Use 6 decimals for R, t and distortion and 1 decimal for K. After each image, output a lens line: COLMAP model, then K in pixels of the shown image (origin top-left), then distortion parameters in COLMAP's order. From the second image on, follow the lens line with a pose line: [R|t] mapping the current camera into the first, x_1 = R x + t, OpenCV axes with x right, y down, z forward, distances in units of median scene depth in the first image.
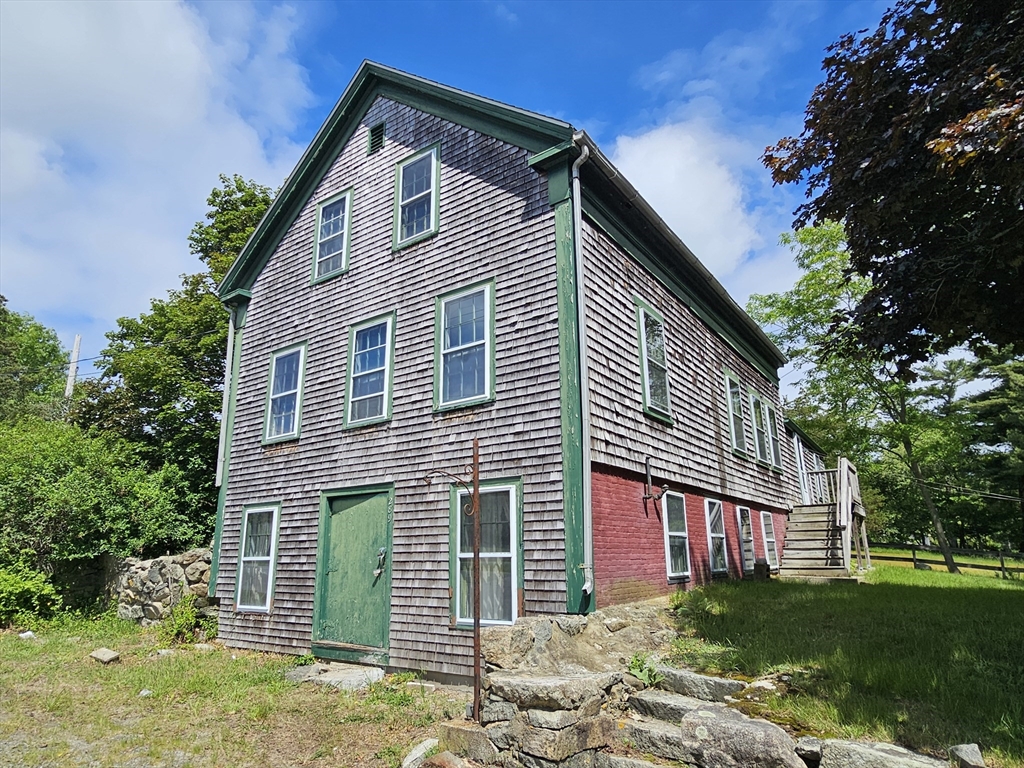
lens RADIAL K [[610.0, 0, 511.4], [0, 610.0, 401.0], [0, 0, 1]] dist [0.003830, 0.000986]
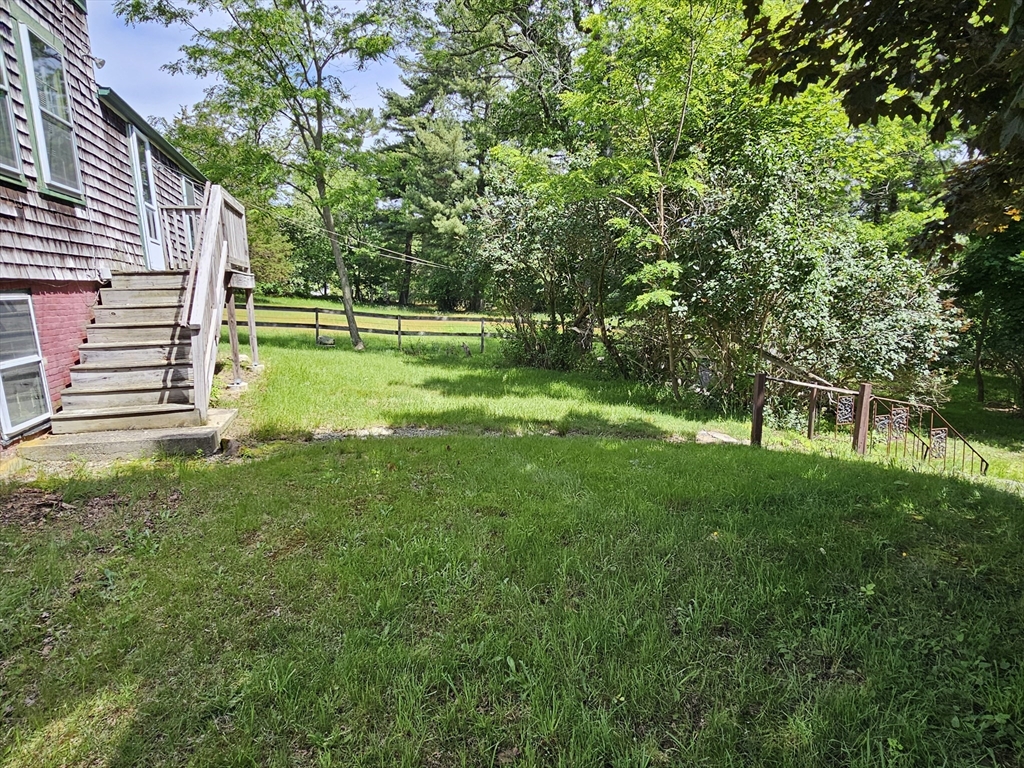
lens RADIAL K [[610.0, 0, 511.4], [0, 610.0, 401.0], [0, 0, 1]] dist [0.003830, 0.000986]
pose [[0.642402, -0.142717, 0.752962, 0.270168], [-0.177295, 0.928178, 0.327189, 0.045957], [-0.745578, -0.343683, 0.570960, 0.419916]]
